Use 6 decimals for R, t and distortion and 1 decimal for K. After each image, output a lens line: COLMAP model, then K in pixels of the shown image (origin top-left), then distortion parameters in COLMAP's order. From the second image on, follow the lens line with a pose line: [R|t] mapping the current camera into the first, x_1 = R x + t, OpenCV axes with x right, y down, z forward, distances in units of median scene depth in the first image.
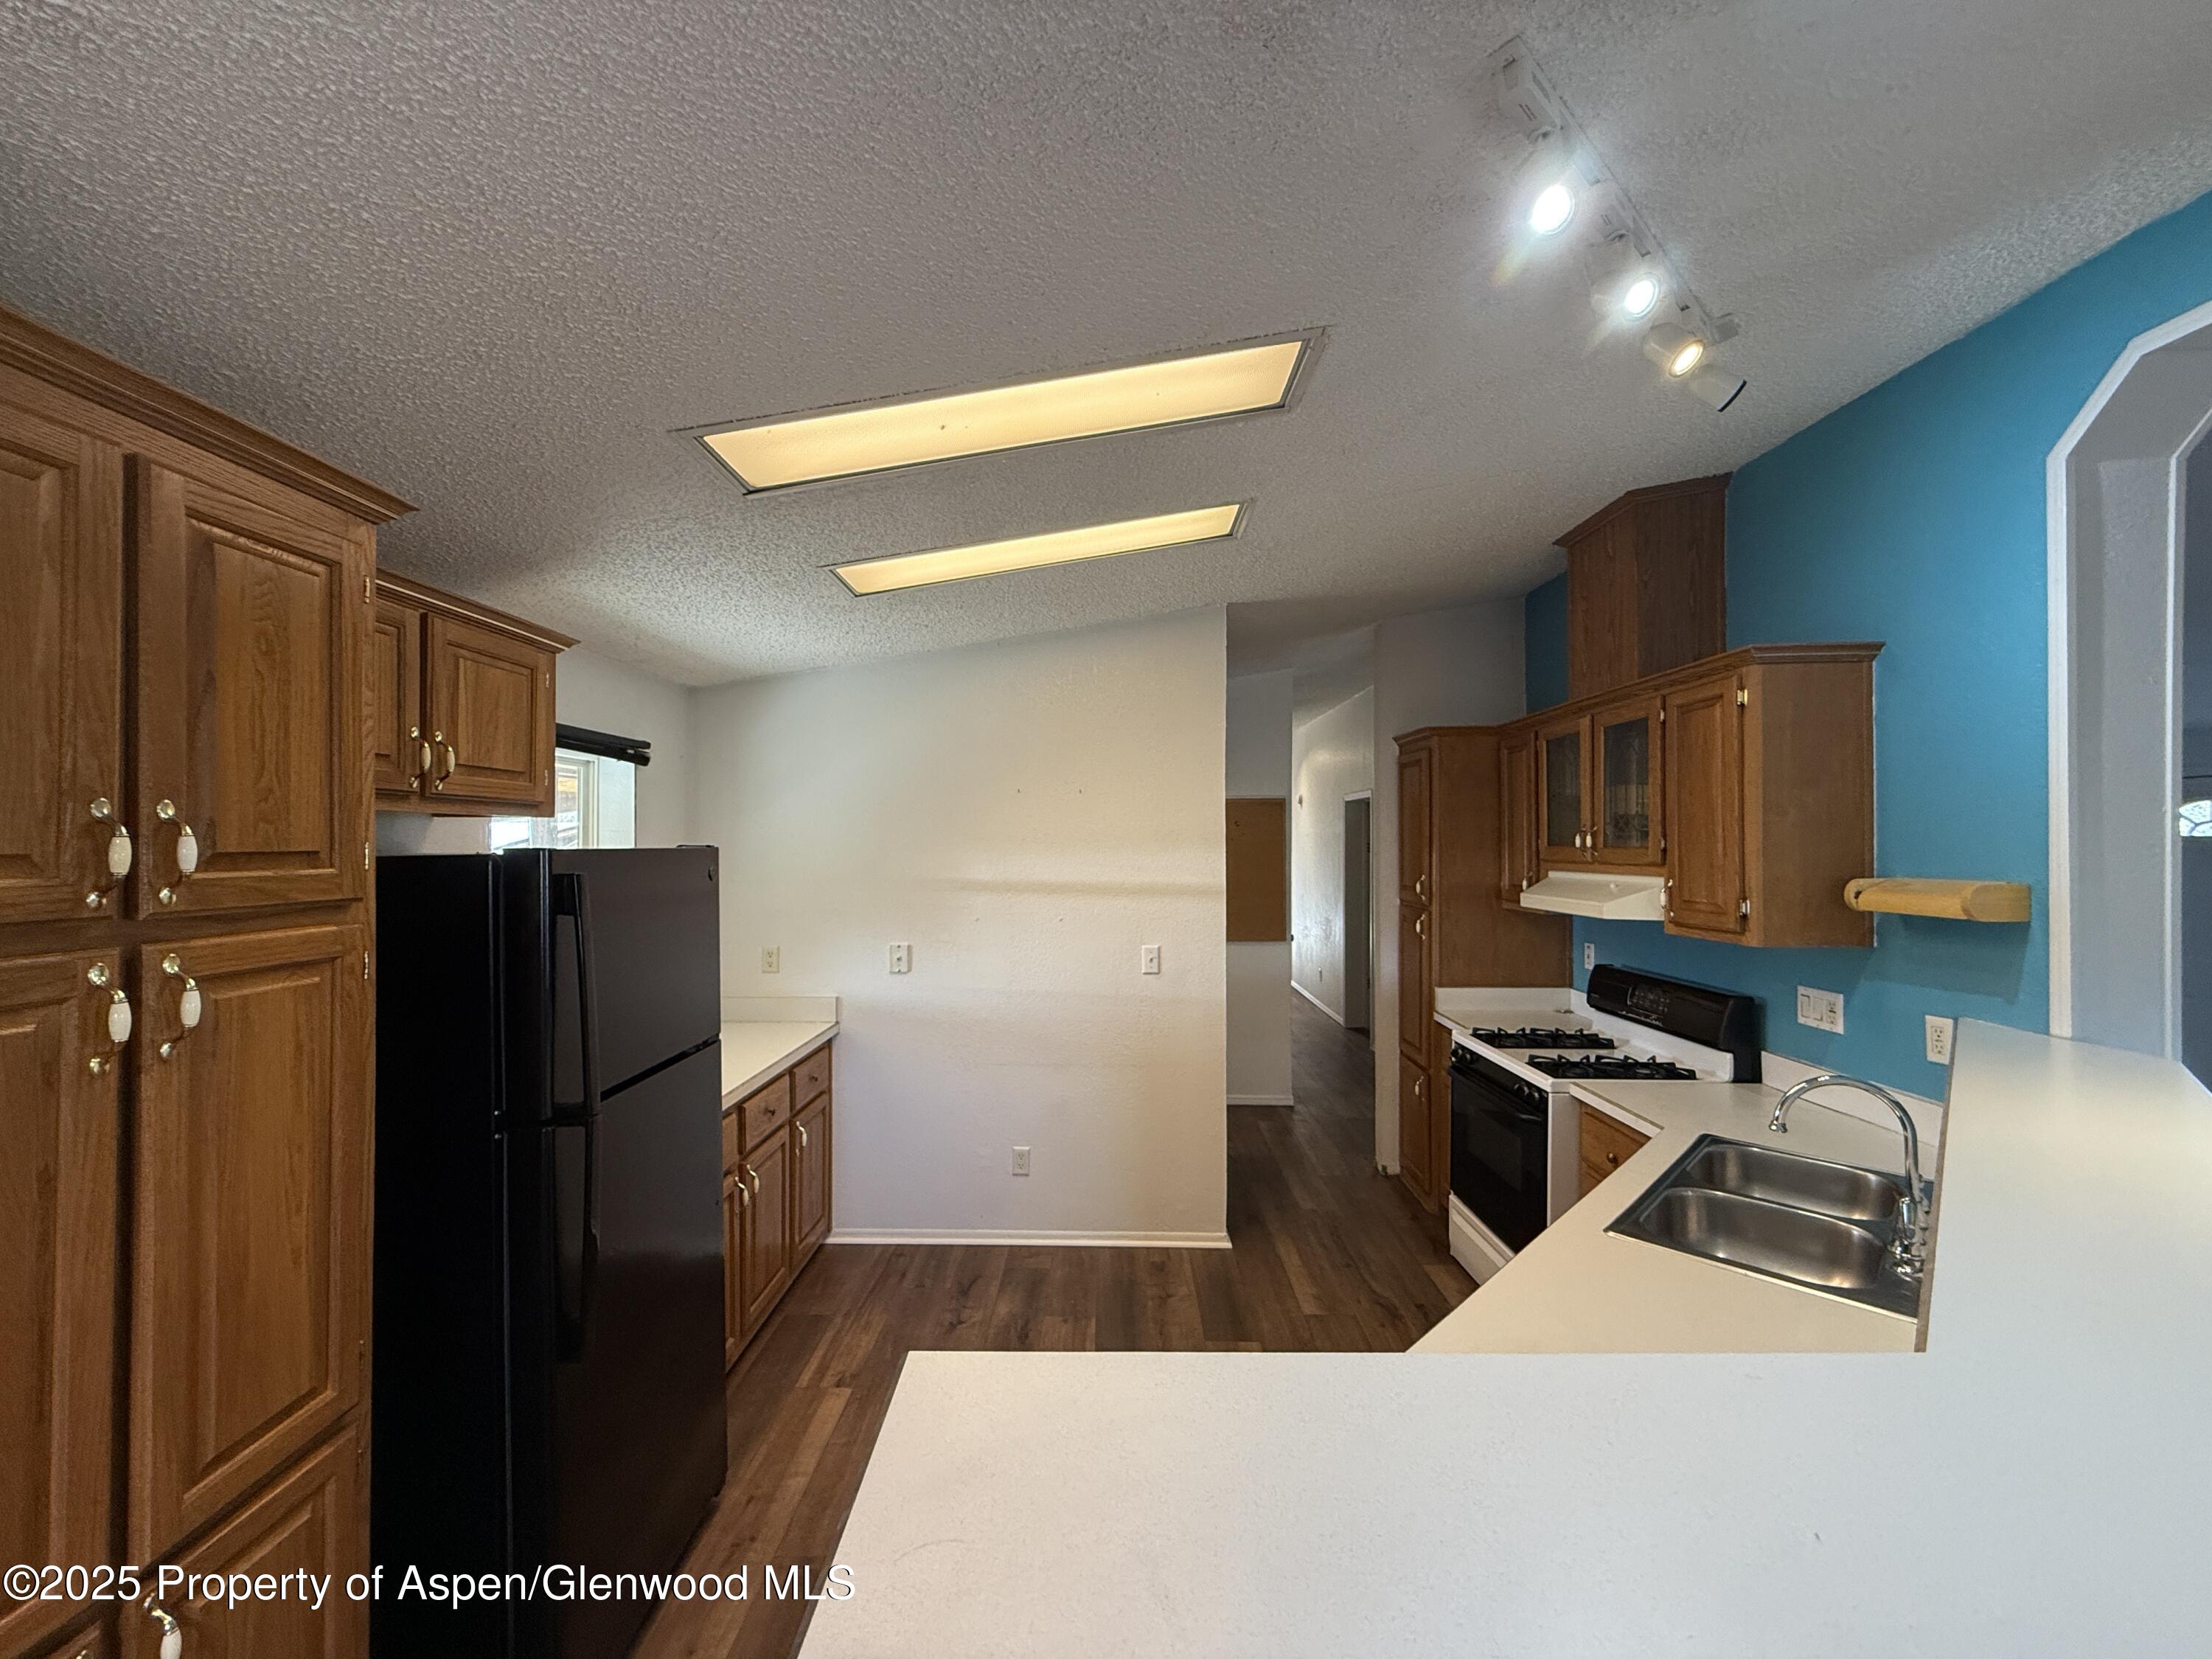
lens RADIAL K [[881.8, 0, 1102.3], [0, 881.8, 836.7], [0, 0, 1]] dist [-0.000991, 0.000240]
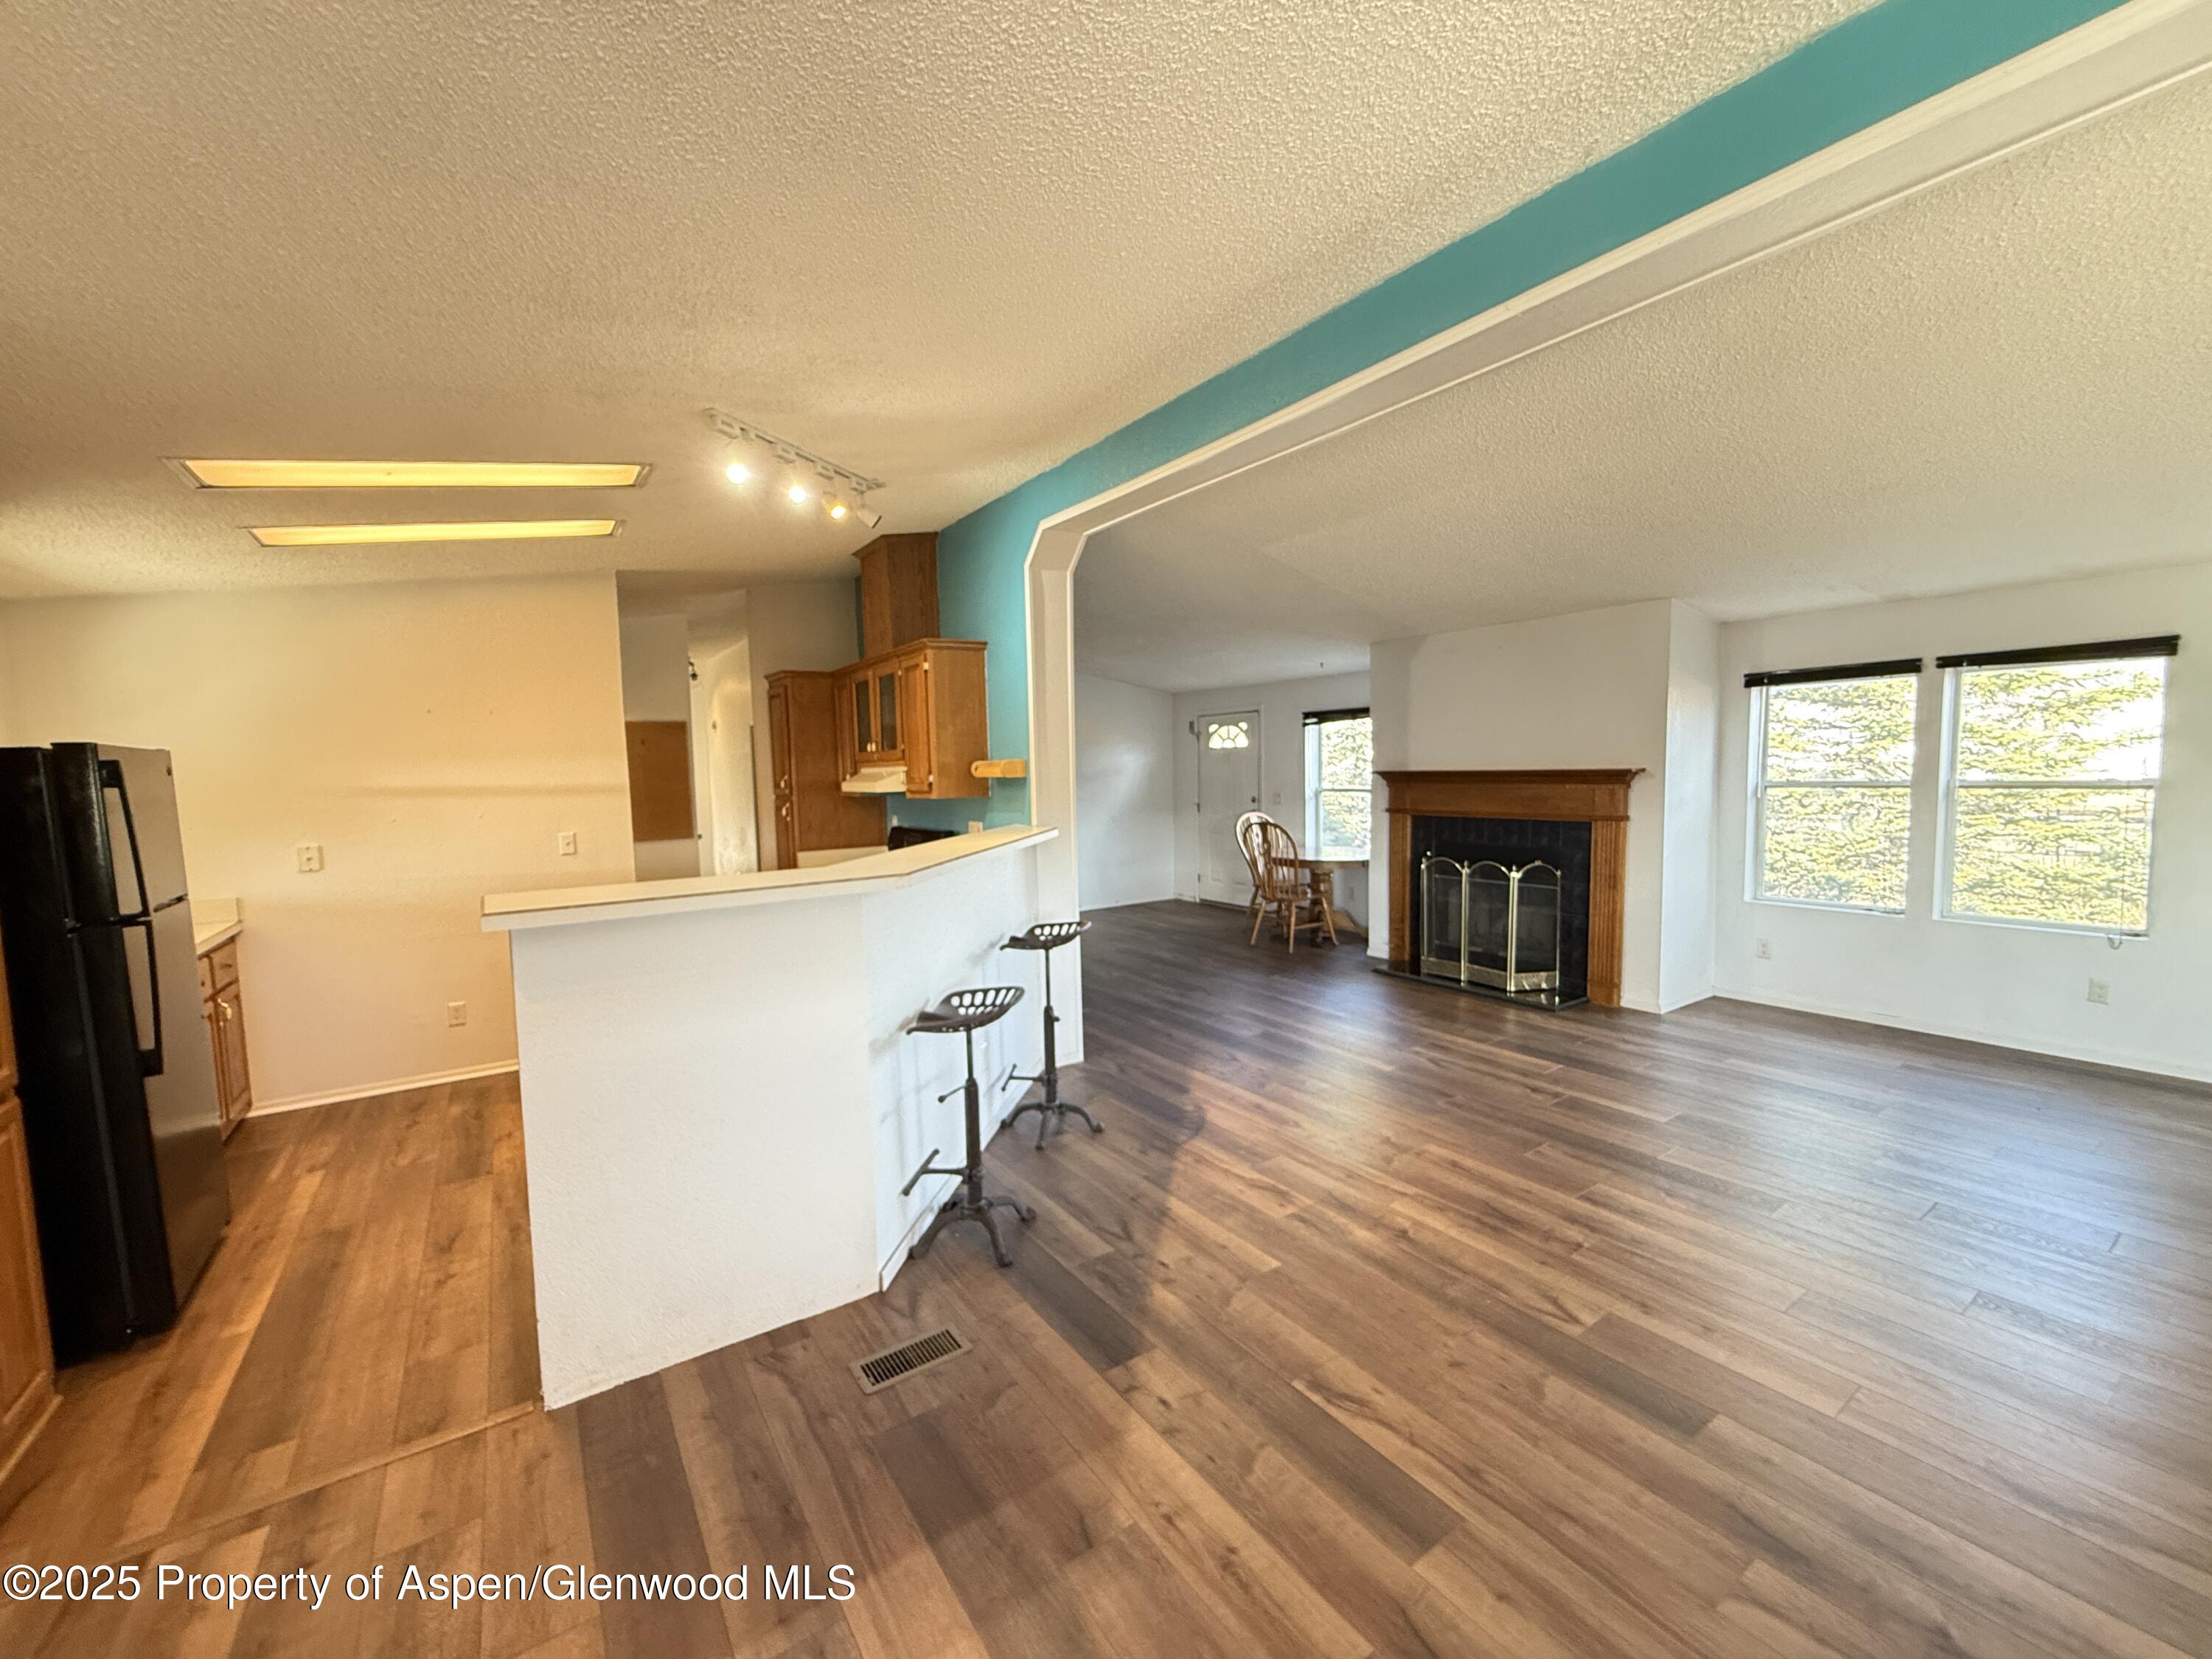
lens RADIAL K [[881.8, 0, 1102.3], [0, 881.8, 836.7], [0, 0, 1]] dist [-0.000991, 0.000240]
pose [[0.820845, -0.066105, 0.567312, -0.038228], [0.020003, 0.995997, 0.087115, 0.035357], [-0.570800, -0.060160, 0.818882, -0.575583]]
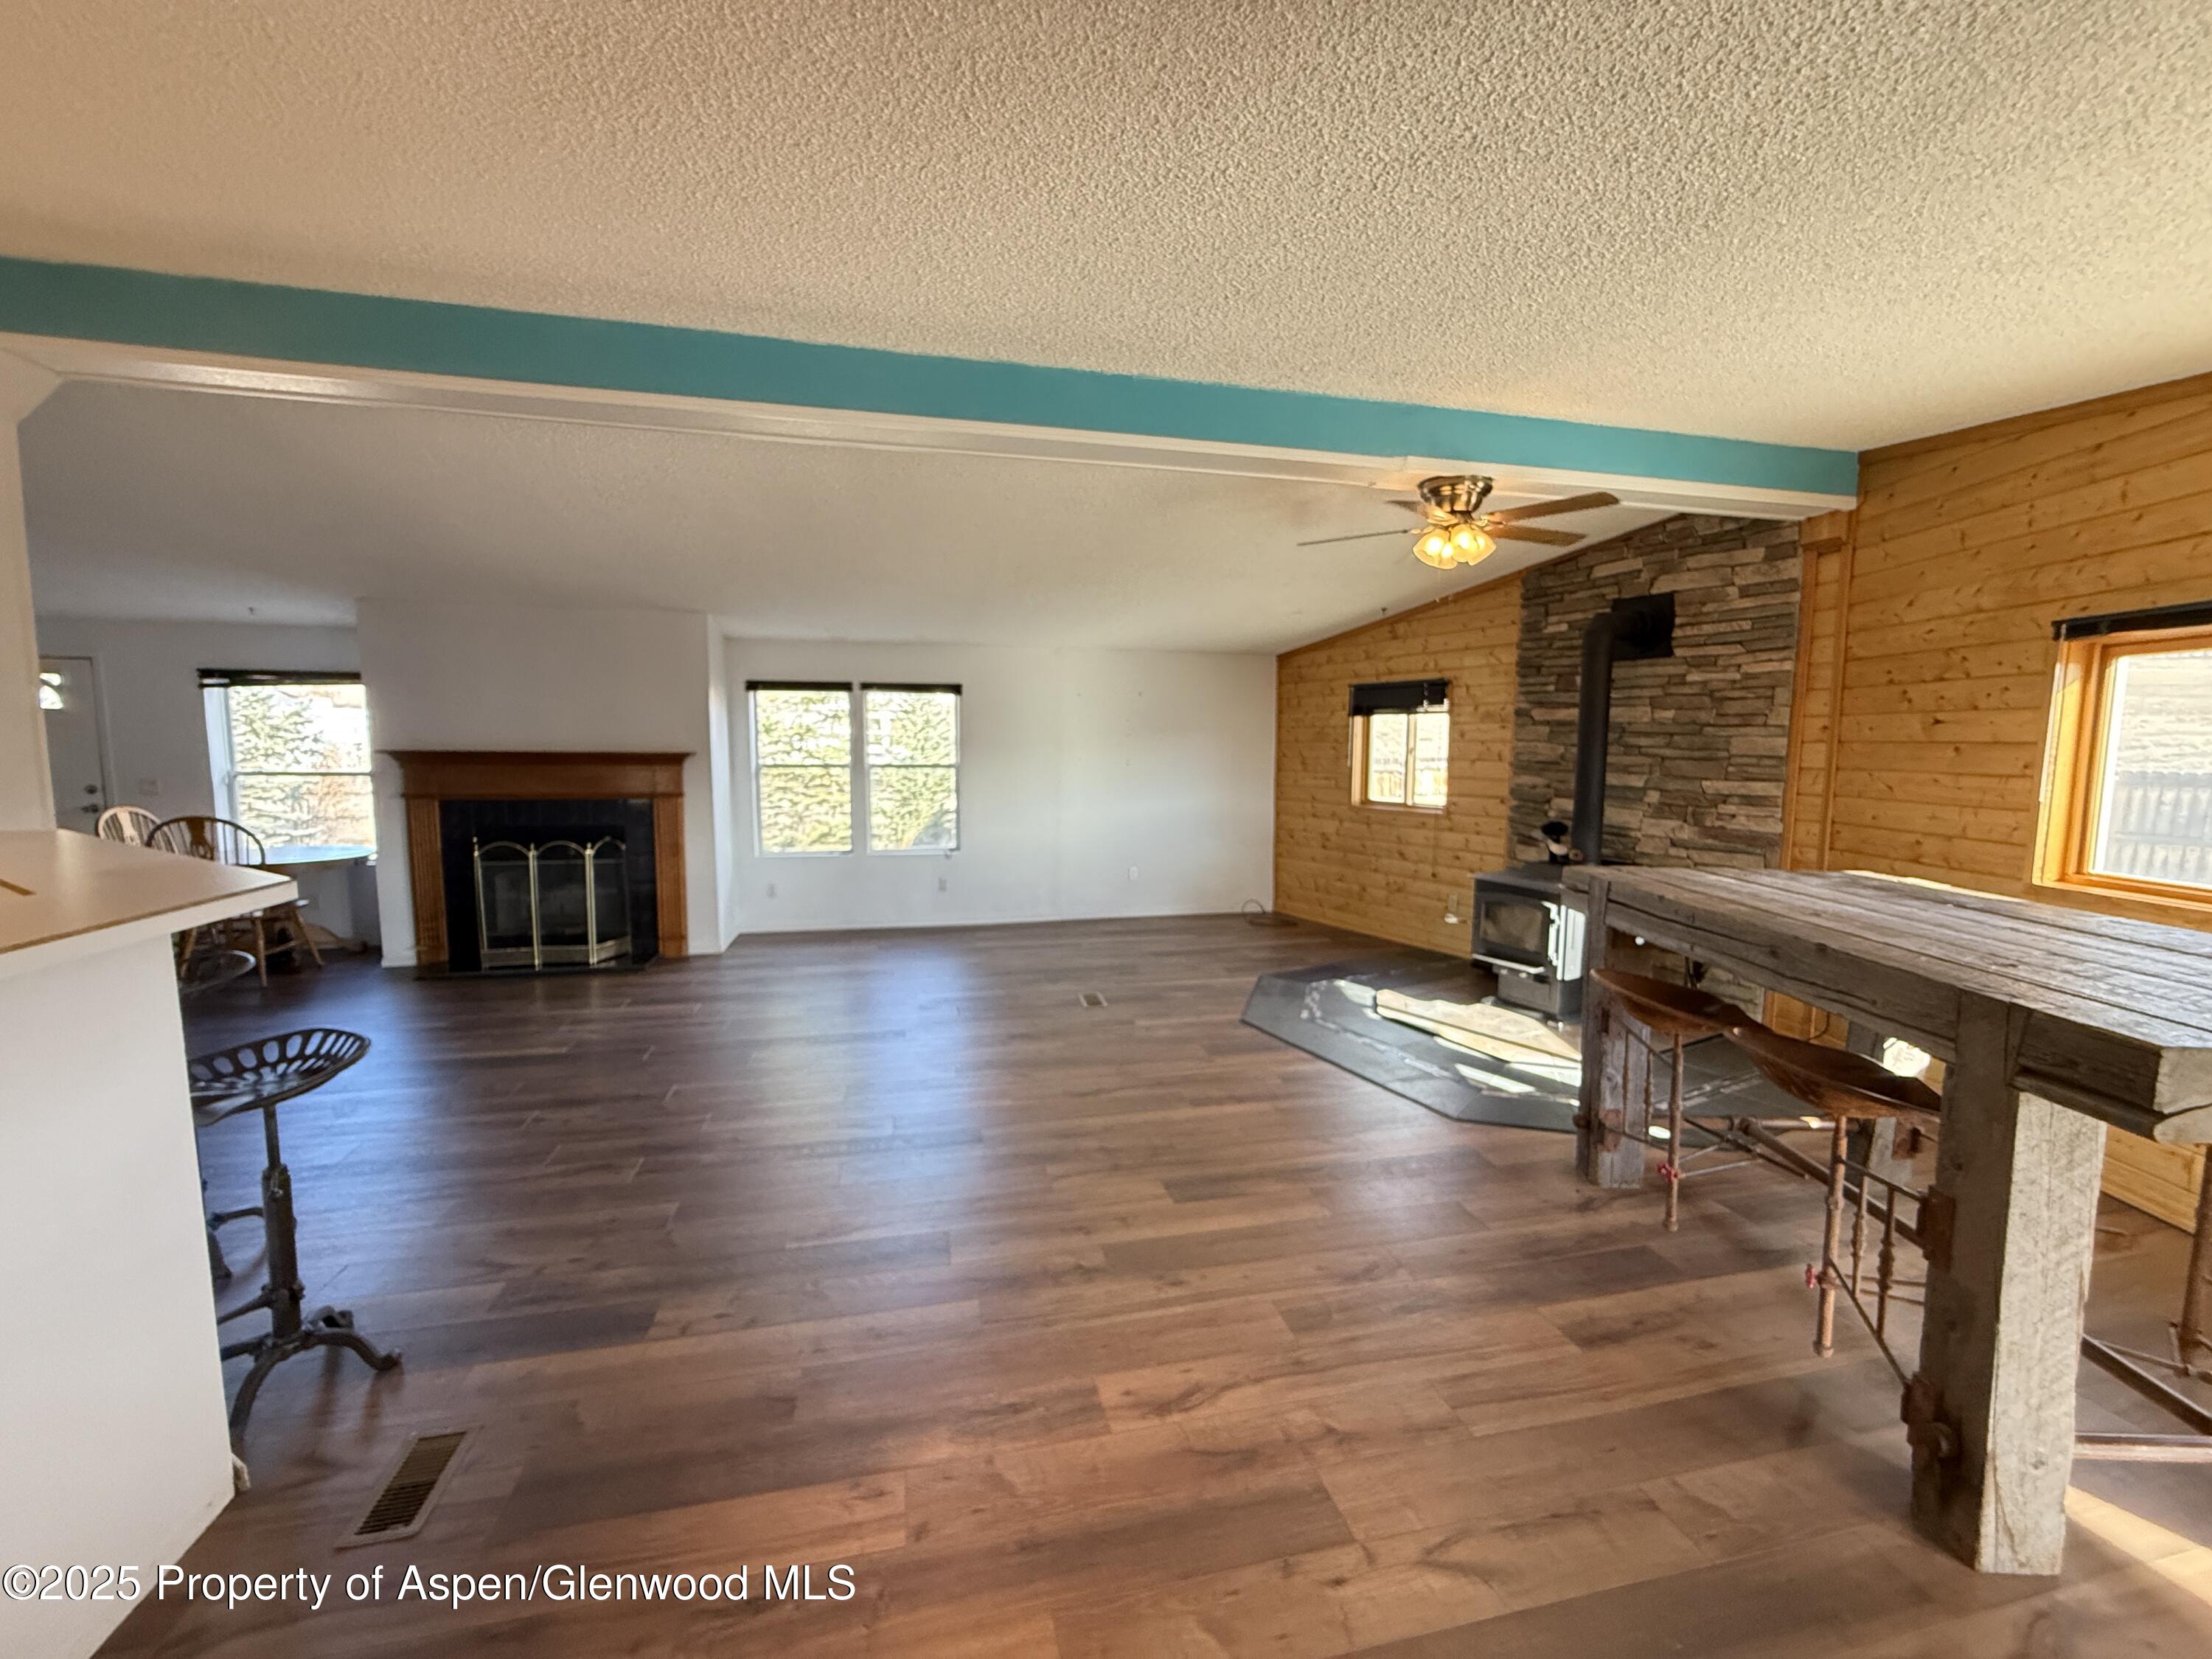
lens RADIAL K [[881.8, 0, 1102.3], [0, 881.8, 836.7], [0, 0, 1]] dist [-0.000991, 0.000240]
pose [[-0.233744, -0.106444, 0.966454, -0.388165], [-0.015964, 0.994275, 0.105648, 0.036972], [-0.972167, 0.009266, -0.234105, -0.232755]]
